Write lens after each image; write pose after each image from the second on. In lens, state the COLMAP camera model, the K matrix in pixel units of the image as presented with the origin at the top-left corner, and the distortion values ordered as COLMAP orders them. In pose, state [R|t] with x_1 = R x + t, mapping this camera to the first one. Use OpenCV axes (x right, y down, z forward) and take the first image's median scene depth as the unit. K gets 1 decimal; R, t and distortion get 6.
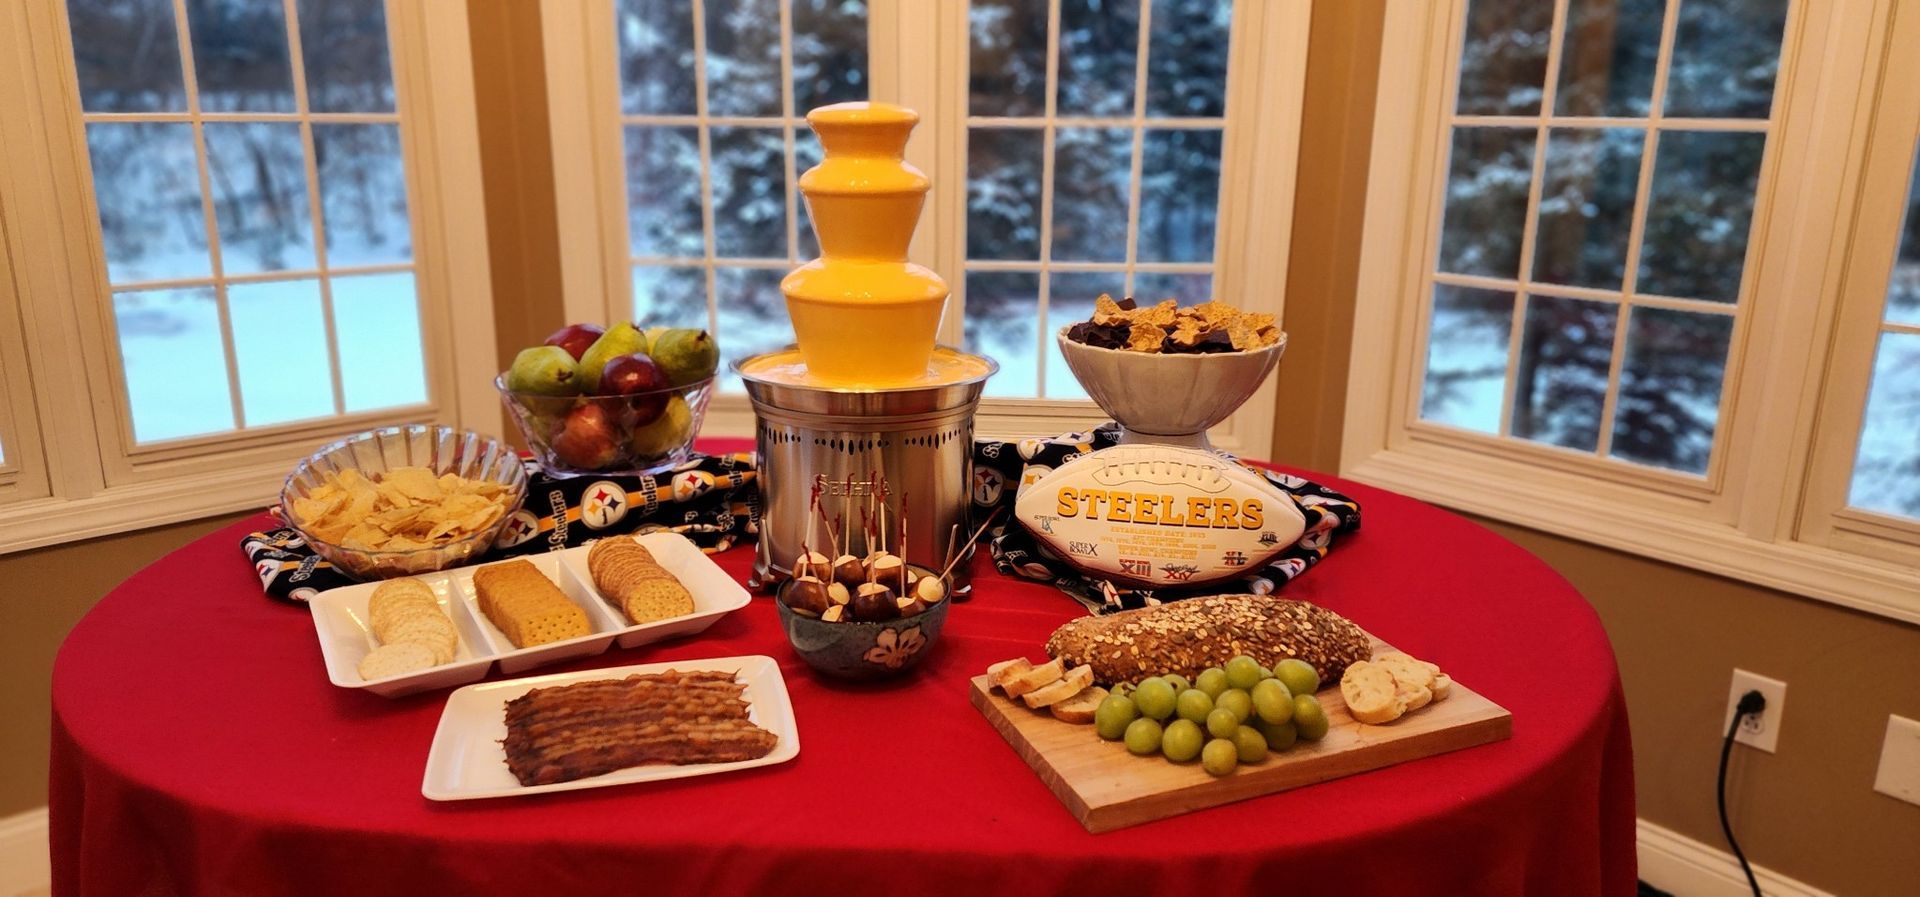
lens RADIAL K [[1281.6, 0, 932.9], [0, 1281.6, 444.2], [0, 0, 1]] dist [0.168769, -0.099620]
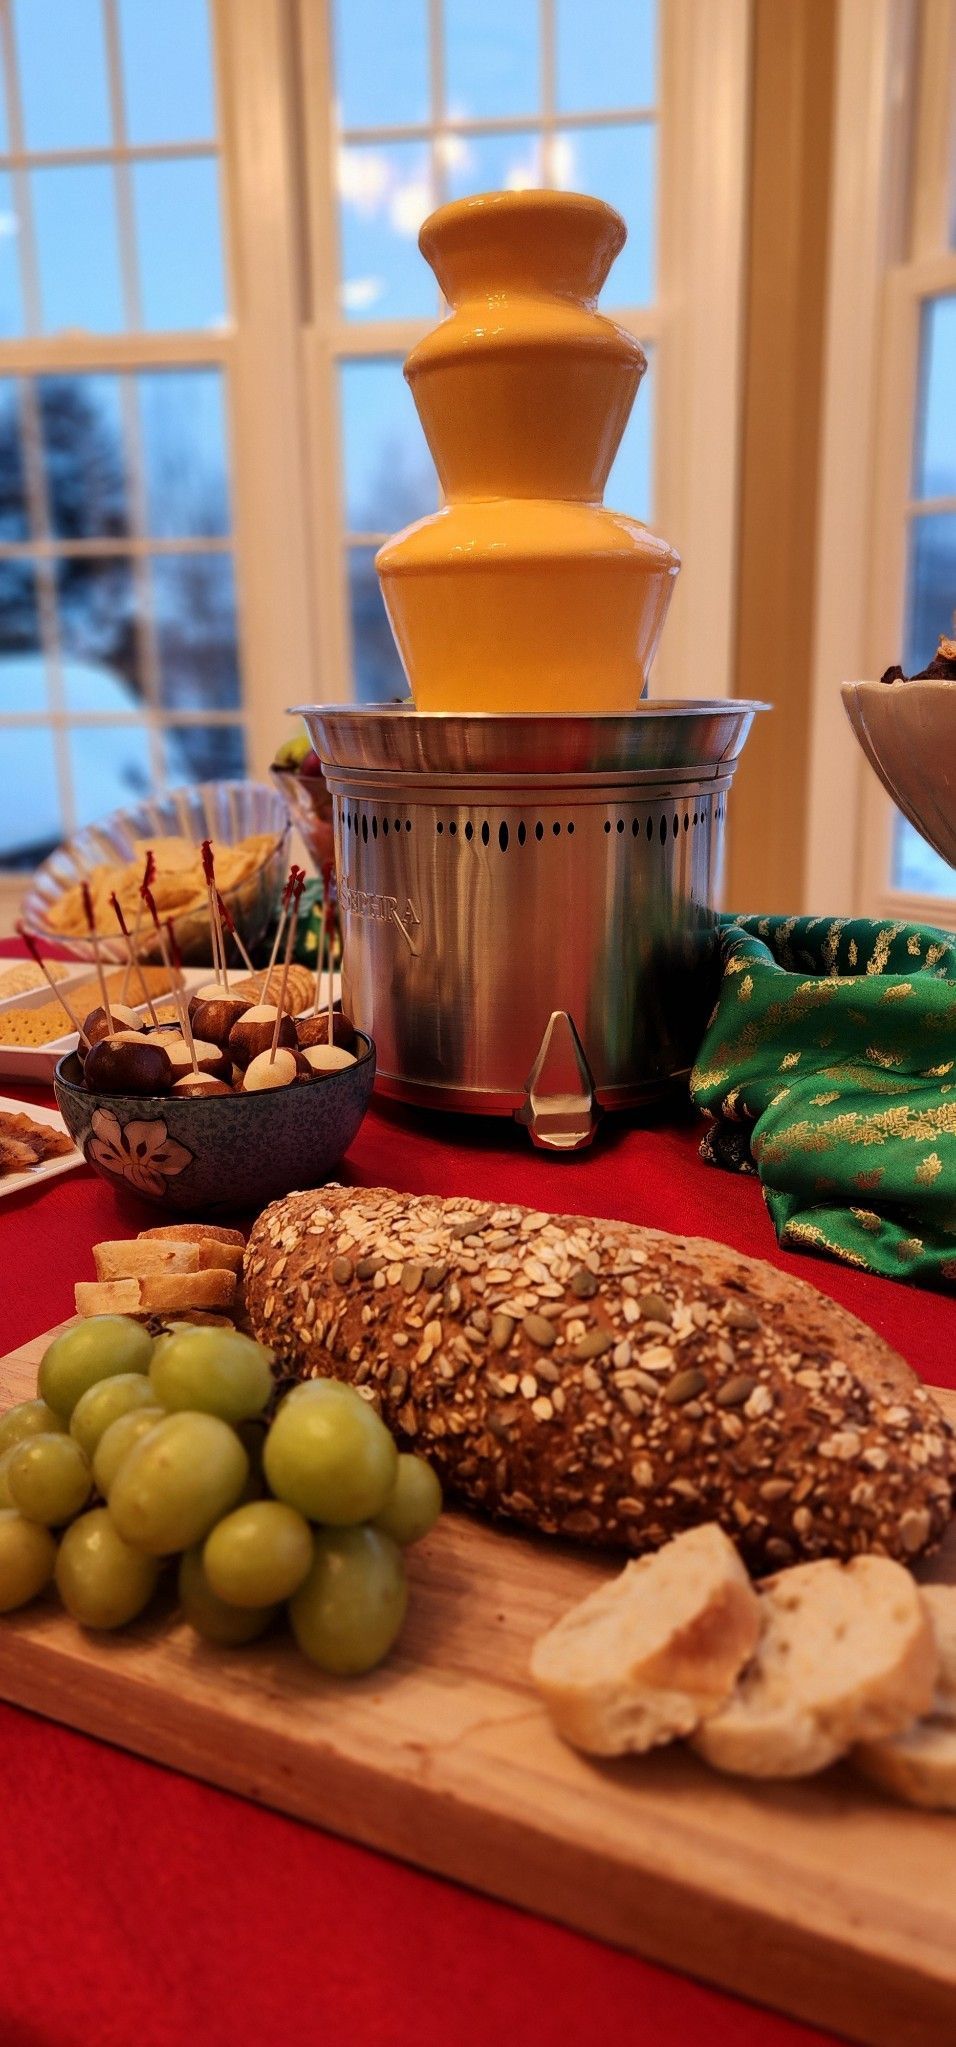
lens RADIAL K [[1365.8, 0, 478.0], [0, 1365.8, 1023.5], [0, 0, 1]] dist [0.078466, -0.098488]
pose [[0.660254, 0.168406, -0.731918, 0.396168], [-0.170145, 0.982739, 0.072631, 0.031612], [0.731515, 0.076578, 0.677511, 0.583647]]
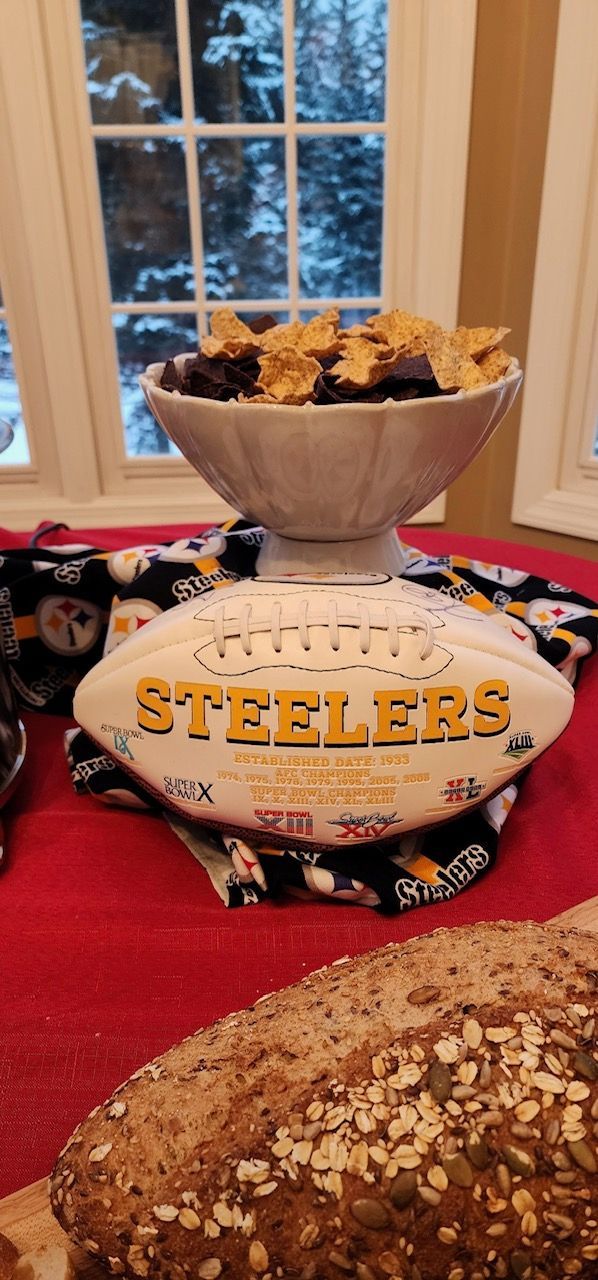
lens RADIAL K [[874.1, 0, 299.6], [0, 874.1, 647.4], [0, 0, 1]] dist [0.084806, -0.109854]
pose [[0.990208, -0.084695, 0.110968, 0.121042], [0.060901, 0.977381, 0.202526, -0.045615], [-0.125611, -0.193785, 0.972969, 0.618489]]
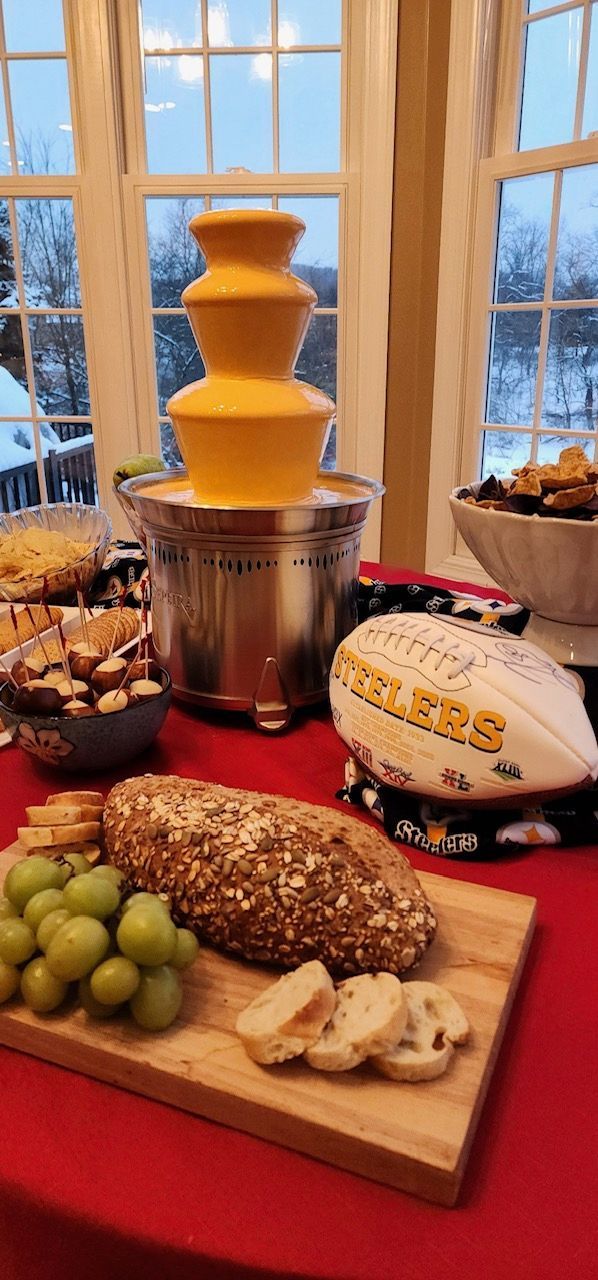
lens RADIAL K [[854.0, 0, 299.0], [0, 854.0, 640.0], [0, 0, 1]] dist [0.078466, -0.098488]
pose [[0.707260, 0.222439, -0.671047, 0.459470], [-0.176458, 0.974711, 0.137117, -0.043577], [0.684577, 0.021434, 0.728626, 0.524836]]
